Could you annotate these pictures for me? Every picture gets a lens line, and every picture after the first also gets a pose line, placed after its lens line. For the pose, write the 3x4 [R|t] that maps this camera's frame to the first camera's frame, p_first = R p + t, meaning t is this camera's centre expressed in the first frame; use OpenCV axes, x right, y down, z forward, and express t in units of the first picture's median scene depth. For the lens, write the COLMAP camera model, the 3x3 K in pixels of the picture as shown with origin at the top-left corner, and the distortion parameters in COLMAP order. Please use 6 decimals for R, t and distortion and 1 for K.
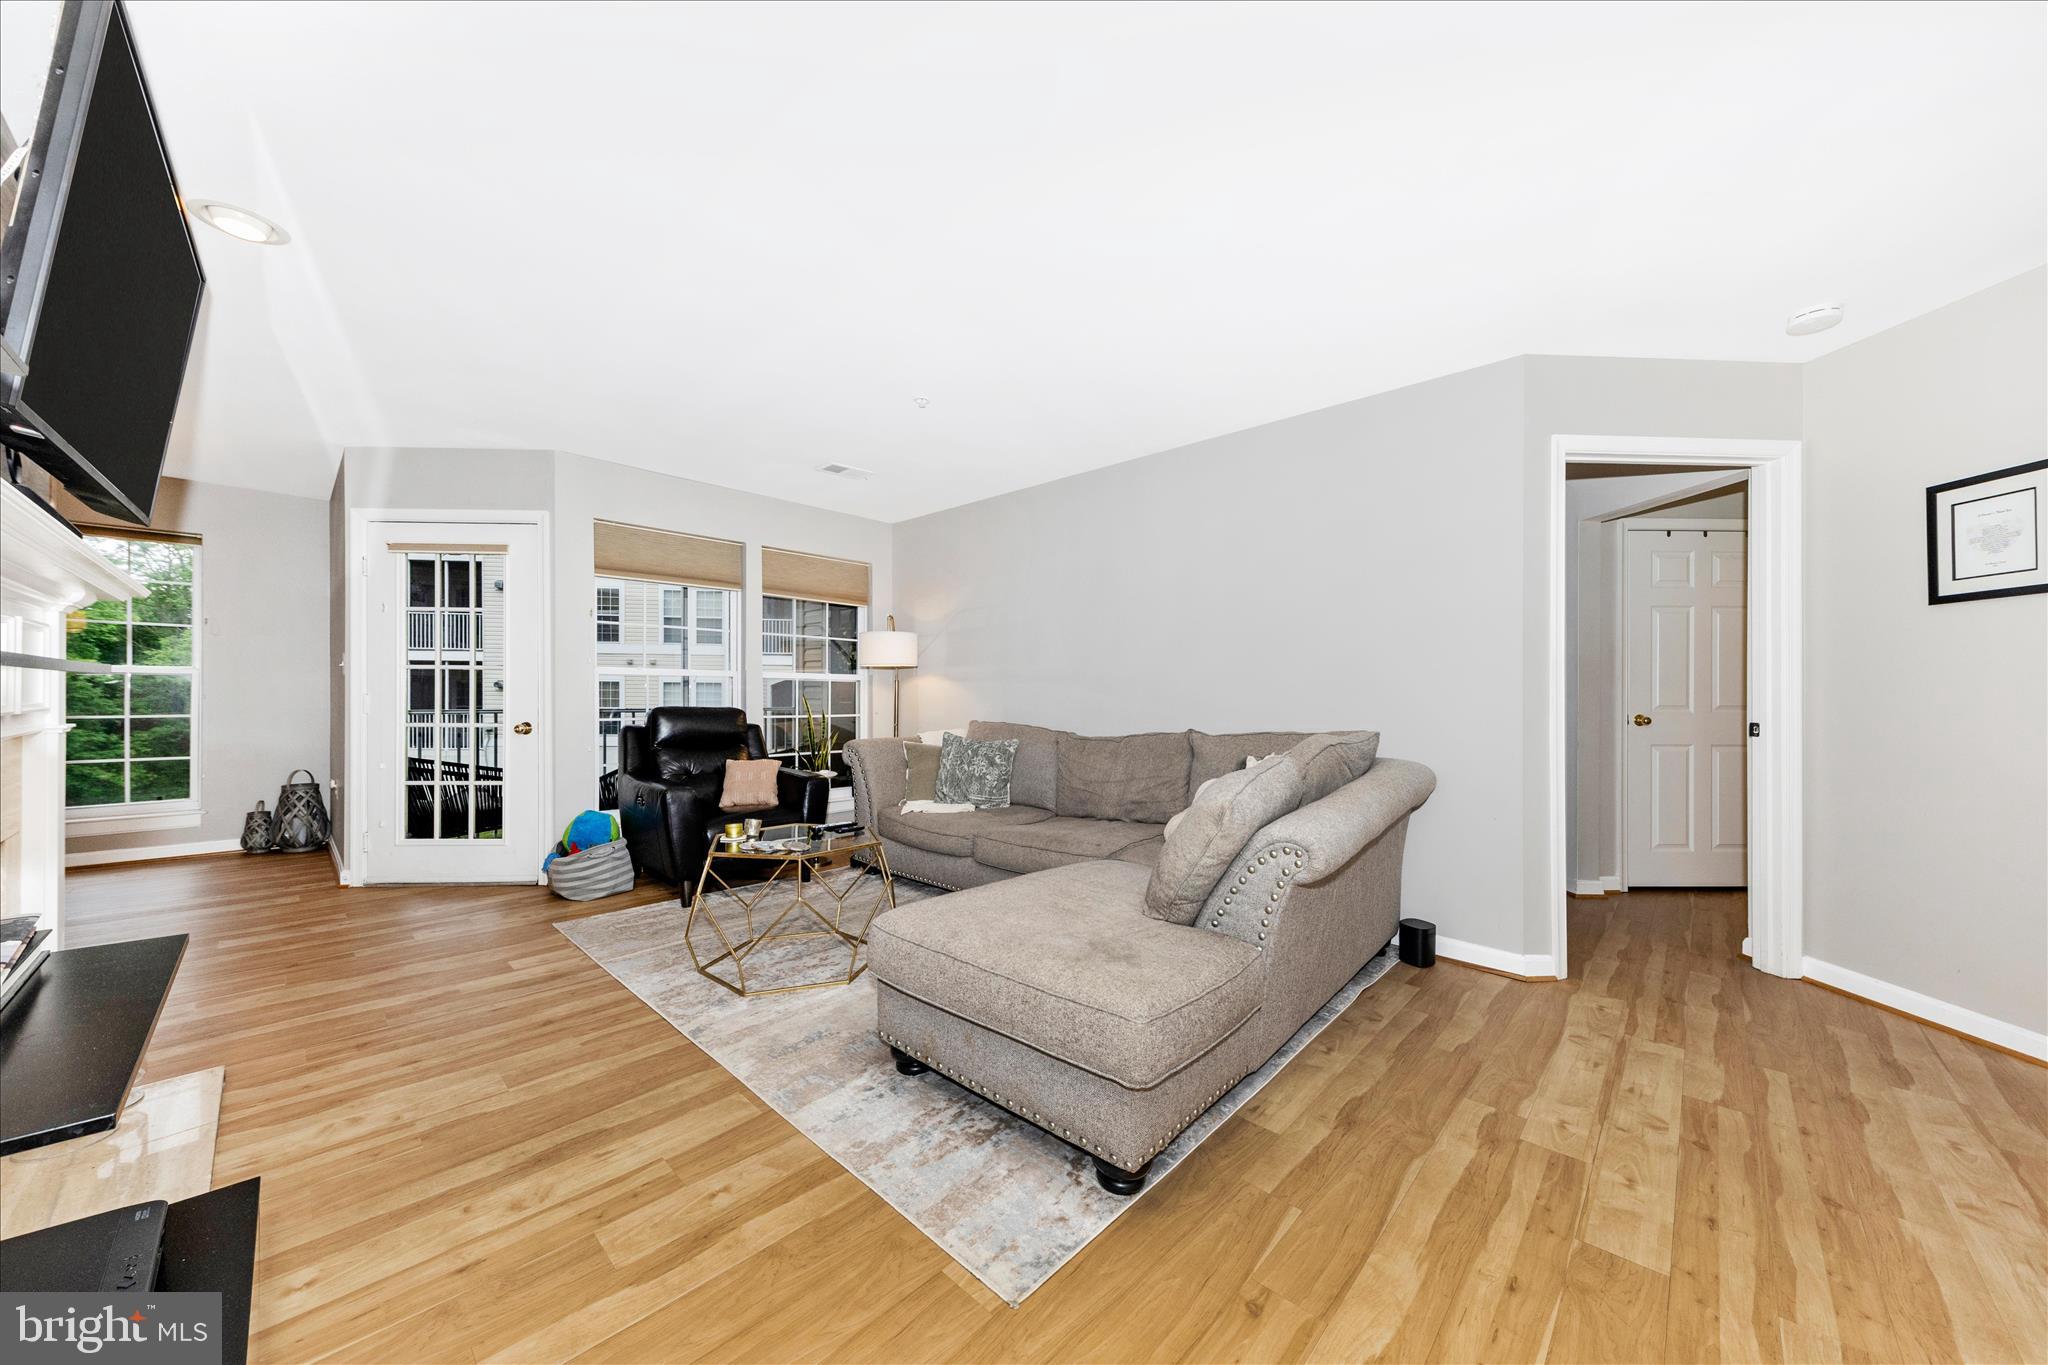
lens RADIAL K [[709.8, 0, 1035.2], [0, 709.8, 694.7], [0, 0, 1]] dist [0.026241, -0.008519]
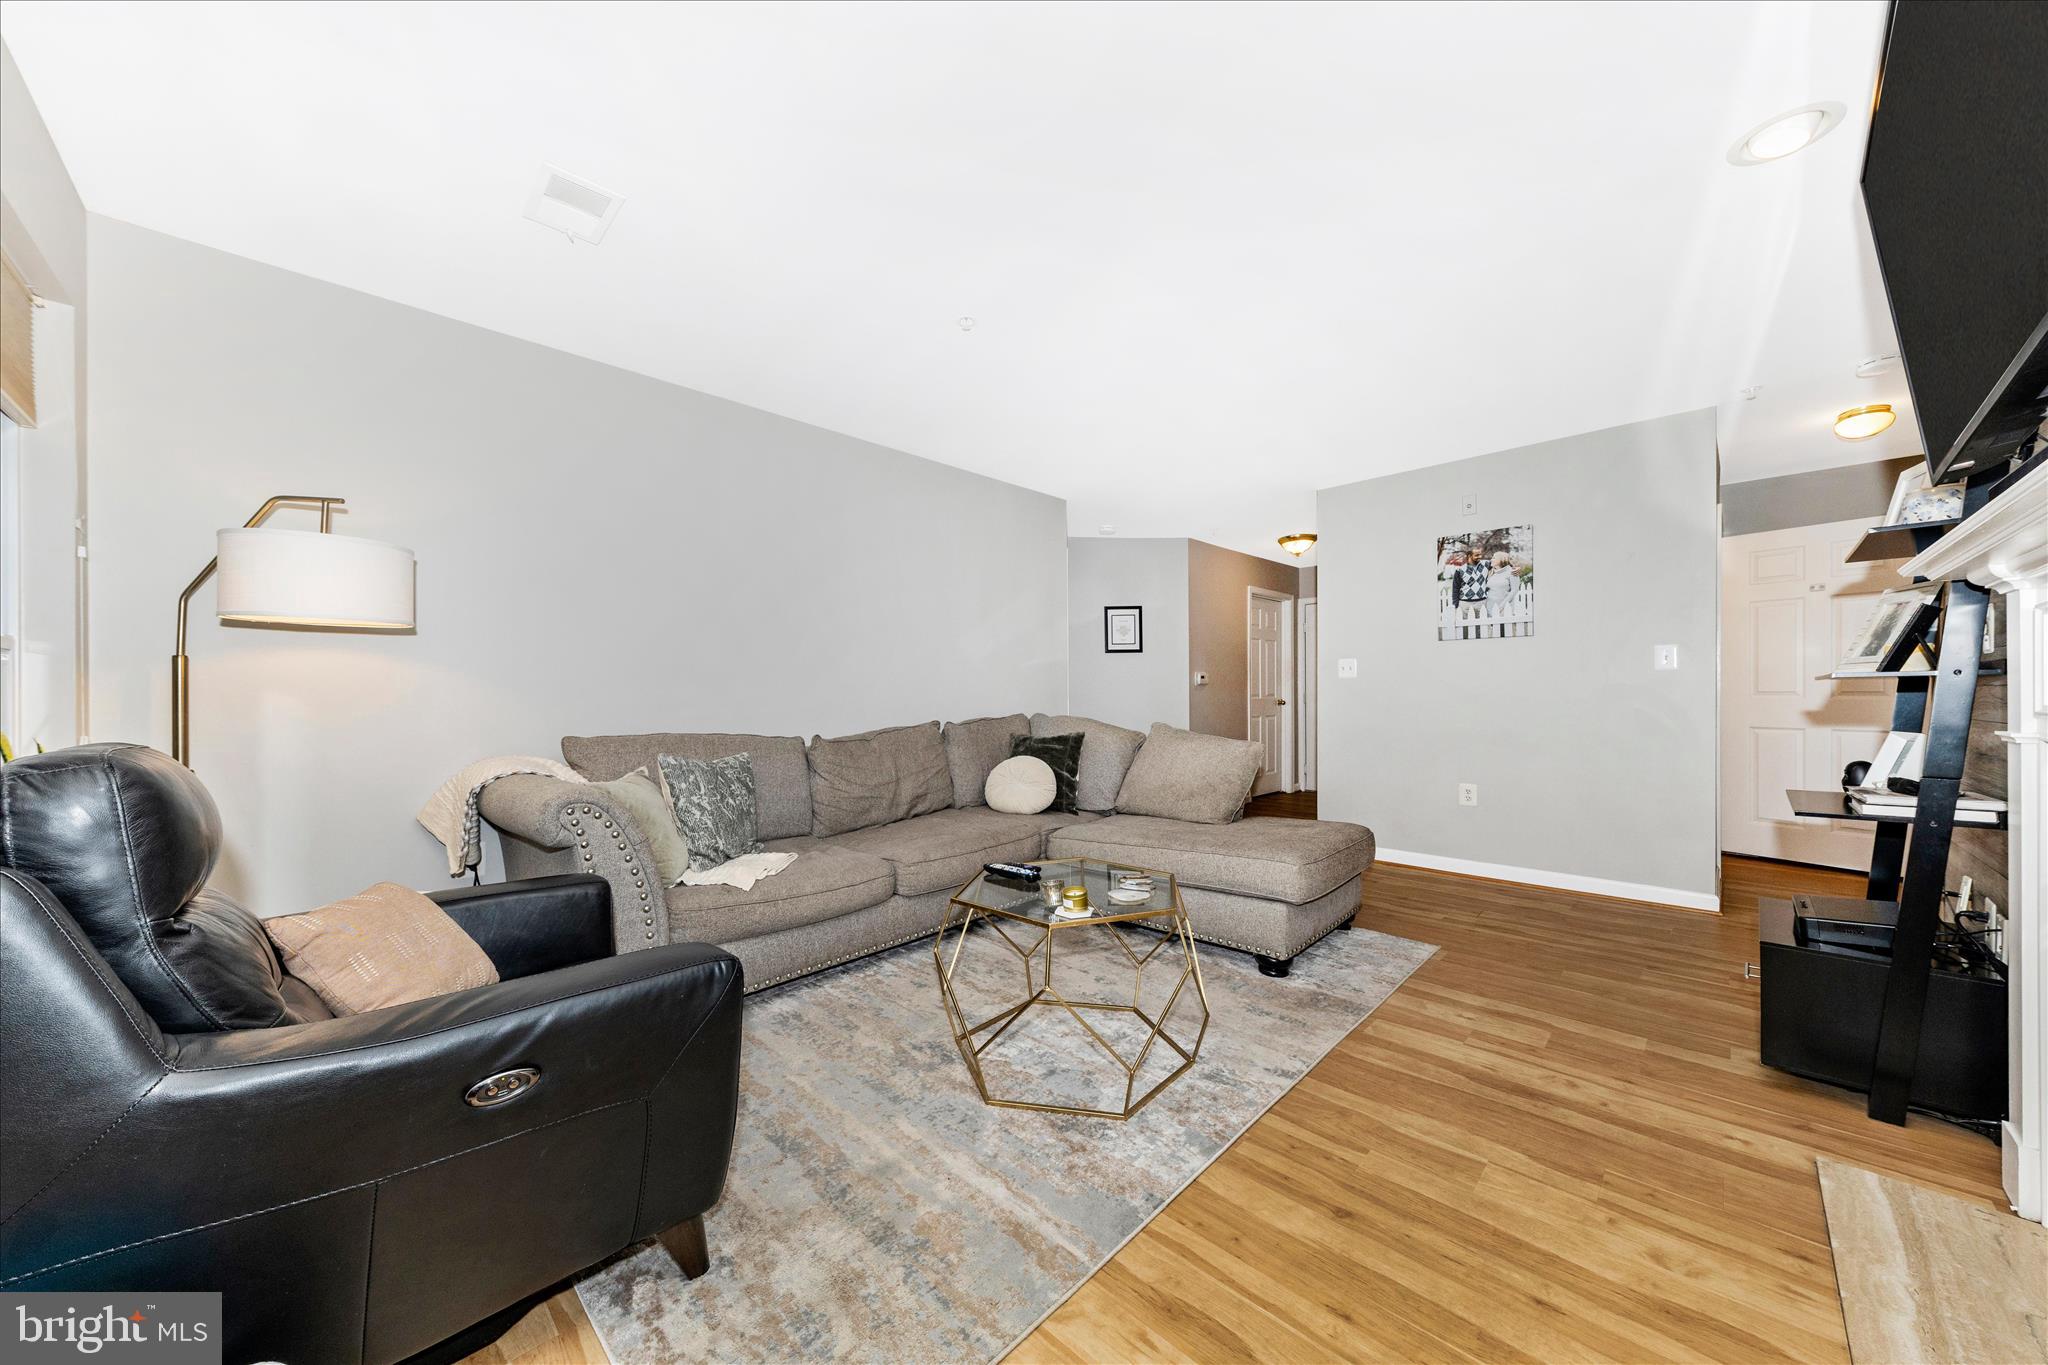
lens RADIAL K [[701.5, 0, 1022.1], [0, 701.5, 690.8], [0, 0, 1]] dist [0.021539, -0.010300]
pose [[0.023277, -0.005465, 0.999714, -1.391527], [0.000958, 0.999985, 0.005444, -0.002320], [-0.999729, 0.000831, 0.023282, 1.355008]]
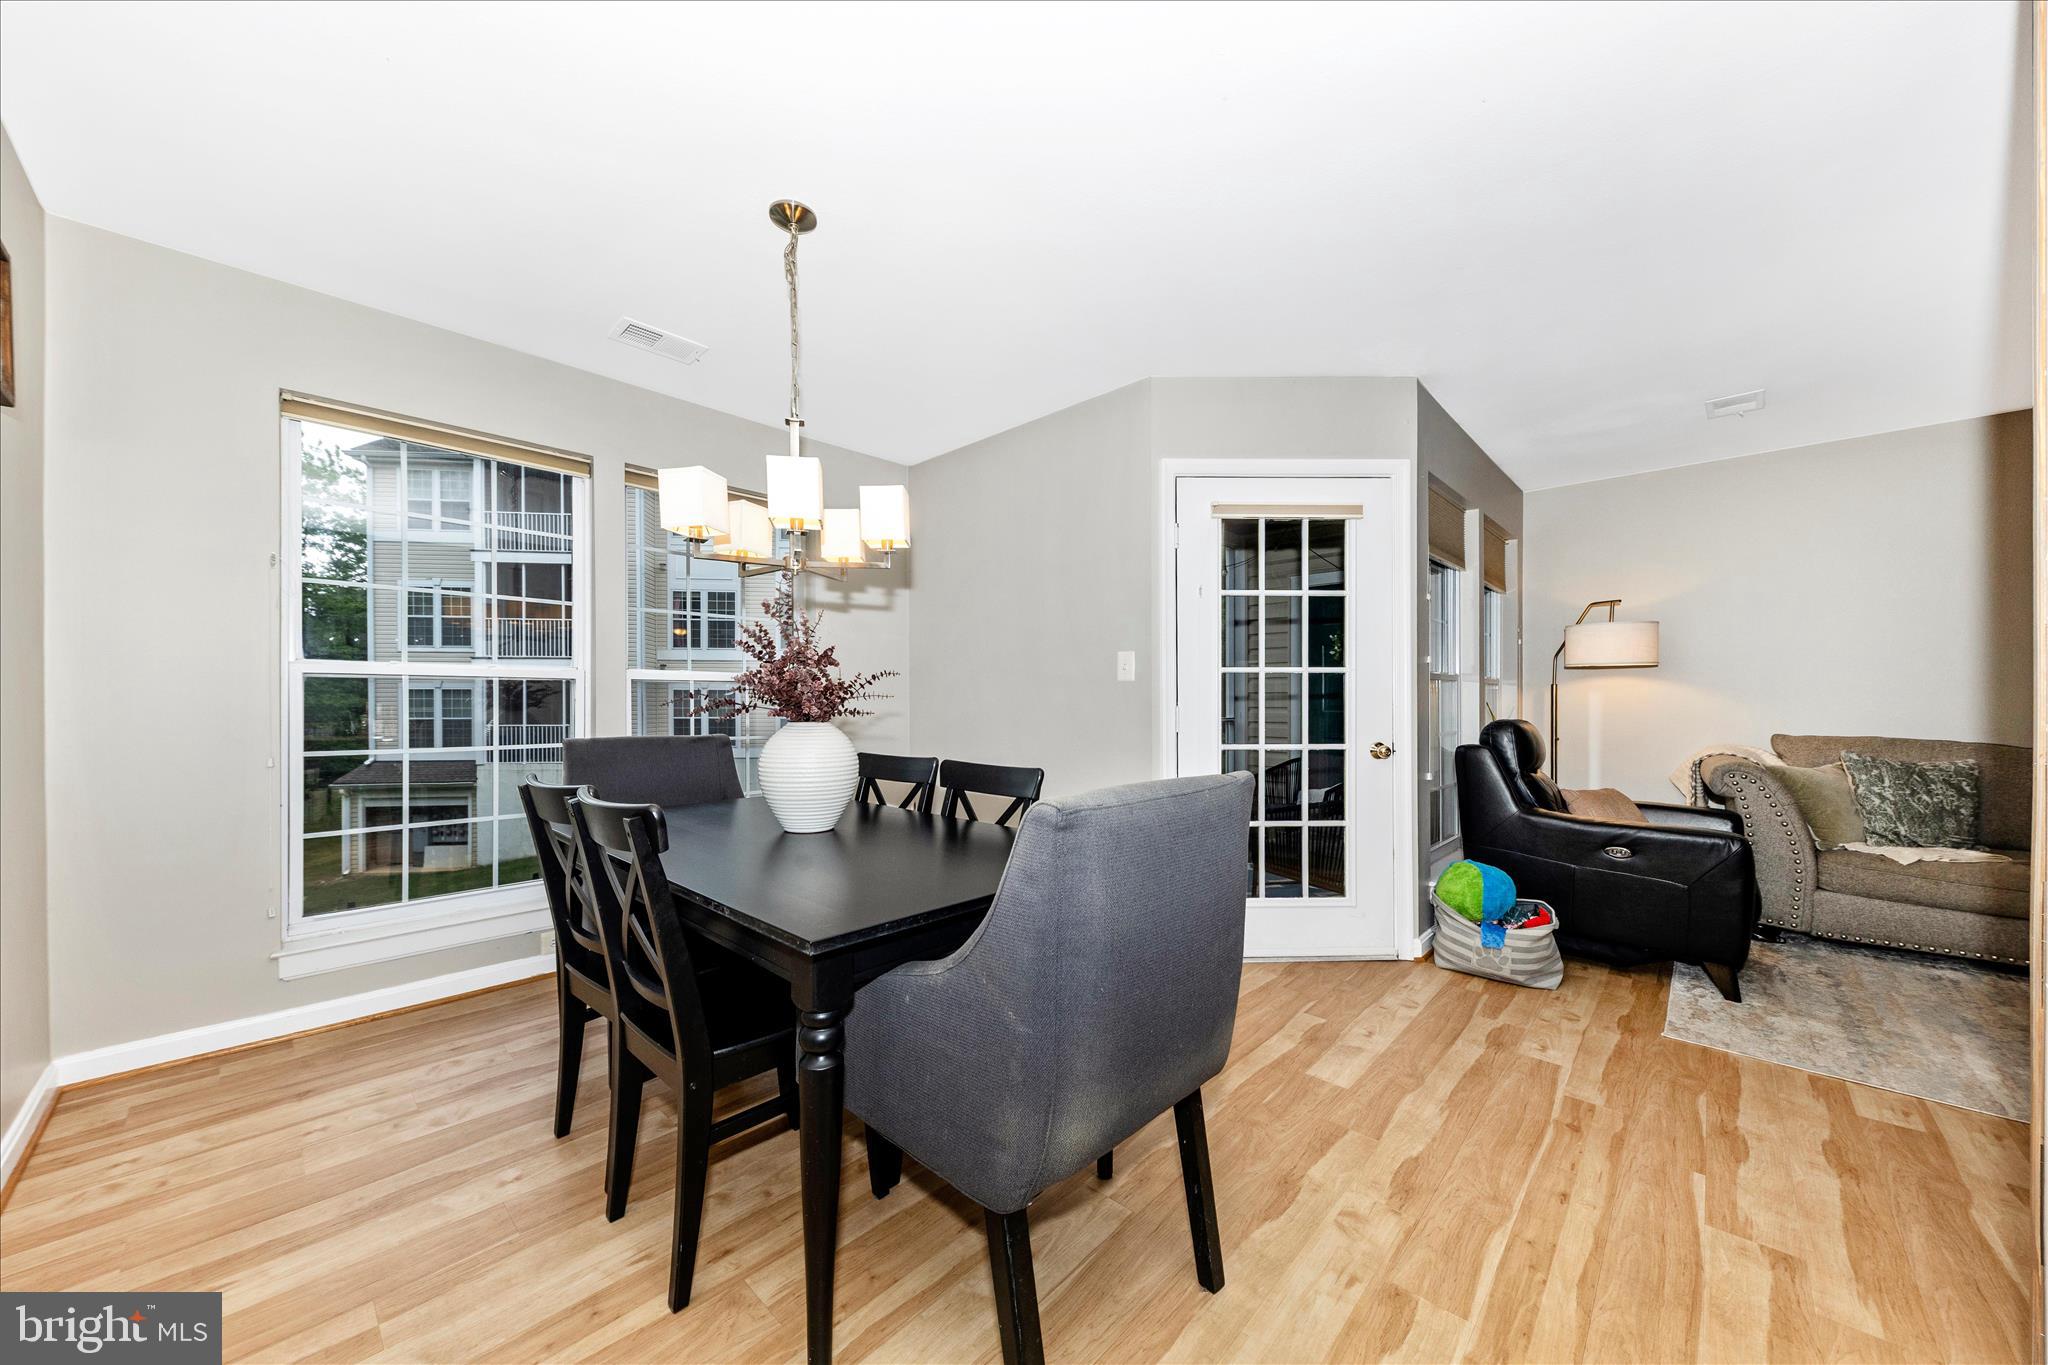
lens RADIAL K [[722.7, 0, 1017.6], [0, 722.7, 698.3], [0, 0, 1]] dist [0.001176, -0.000333]
pose [[0.999807, -0.009783, -0.017027, -1.956685], [0.009881, 0.999935, 0.005682, -0.029181], [0.016971, -0.005849, 0.999839, 0.438631]]
